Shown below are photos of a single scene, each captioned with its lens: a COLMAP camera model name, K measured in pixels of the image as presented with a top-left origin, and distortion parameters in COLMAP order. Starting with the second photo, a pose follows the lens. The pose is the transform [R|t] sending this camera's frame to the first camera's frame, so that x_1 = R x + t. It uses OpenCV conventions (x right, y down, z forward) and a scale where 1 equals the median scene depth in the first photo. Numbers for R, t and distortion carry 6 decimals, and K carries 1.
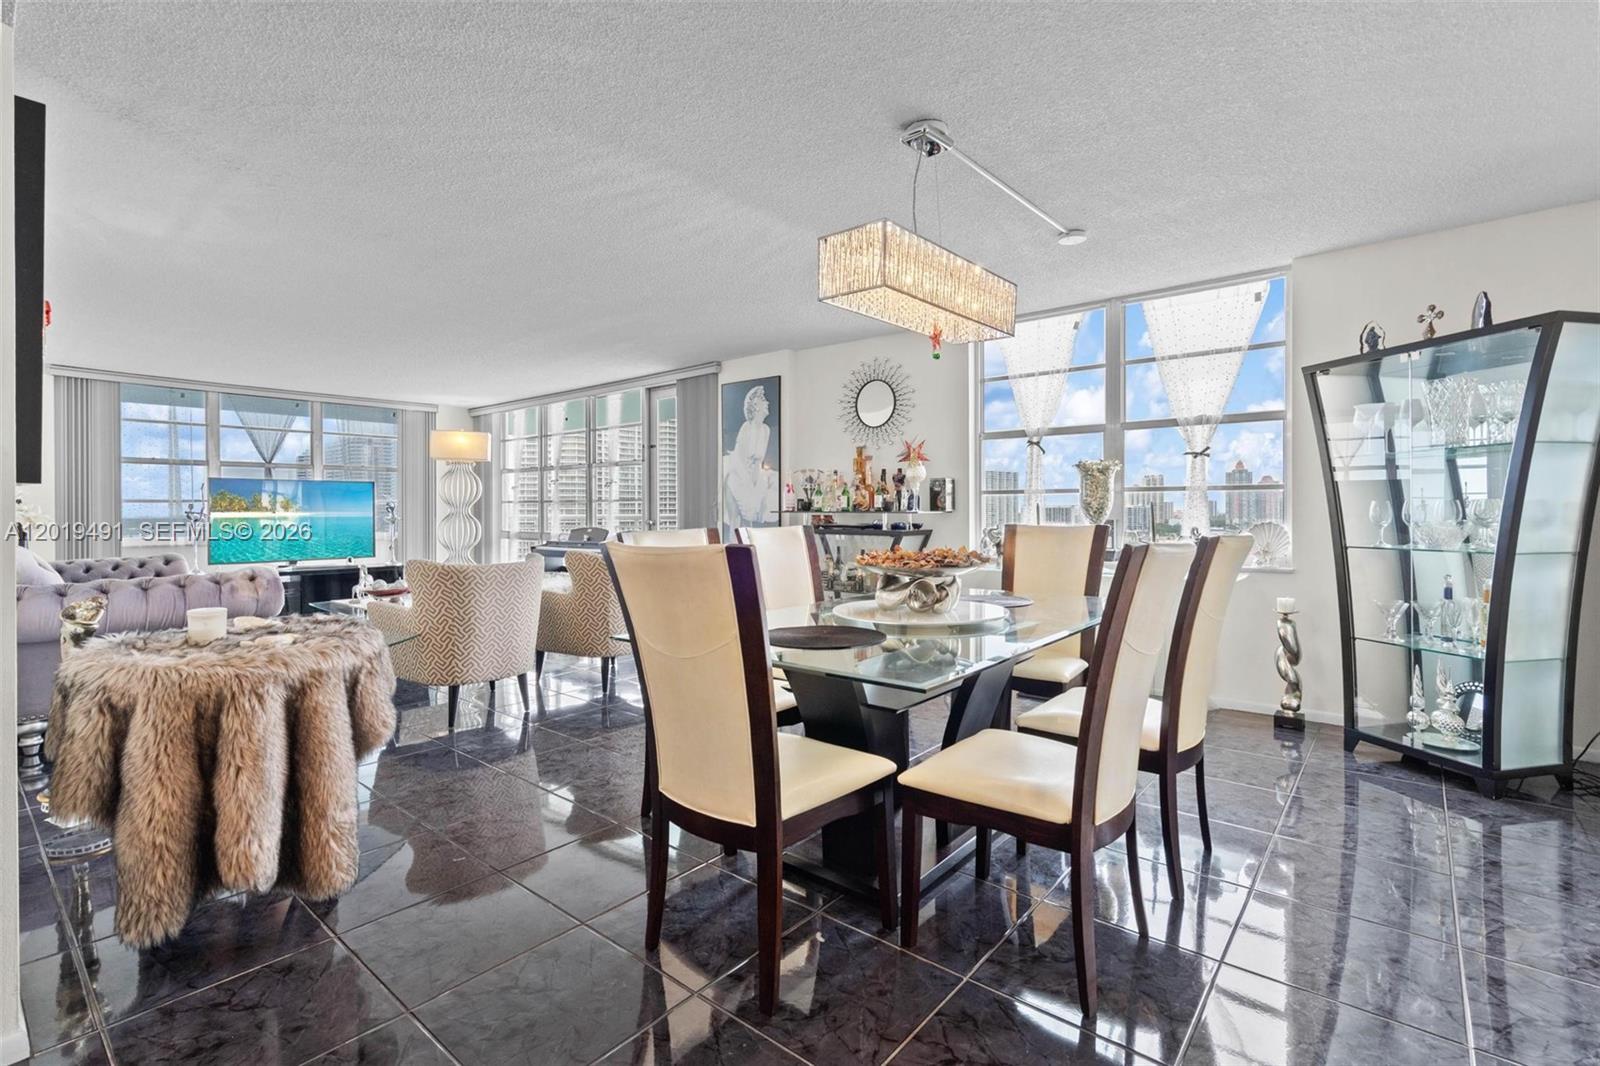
lens RADIAL K [[733.4, 0, 804.4], [0, 733.4, 523.5], [0, 0, 1]] dist [-0.002265, 0.002436]
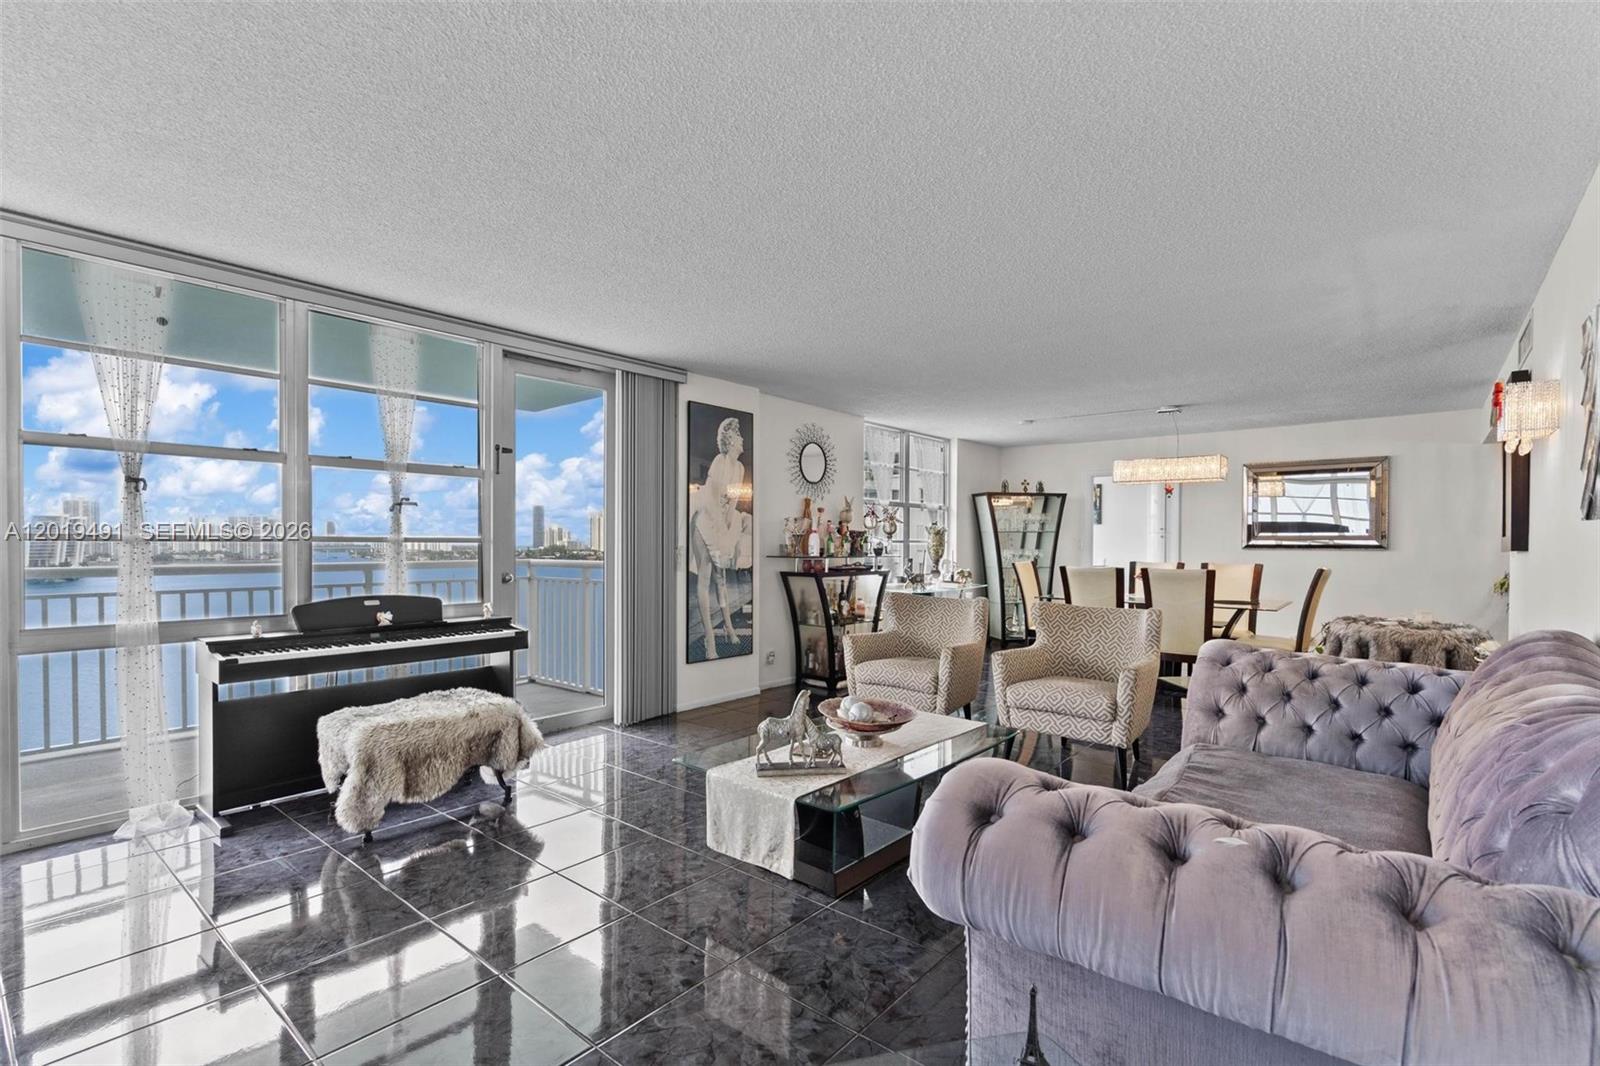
lens RADIAL K [[733.4, 0, 796.0], [0, 733.4, 541.6], [0, 0, 1]] dist [-0.002265, 0.002436]
pose [[0.007491, -0.003027, 0.999967, -0.962046], [0.002161, 0.999993, 0.003011, -0.038820], [-0.999970, 0.002138, 0.007497, 0.920987]]
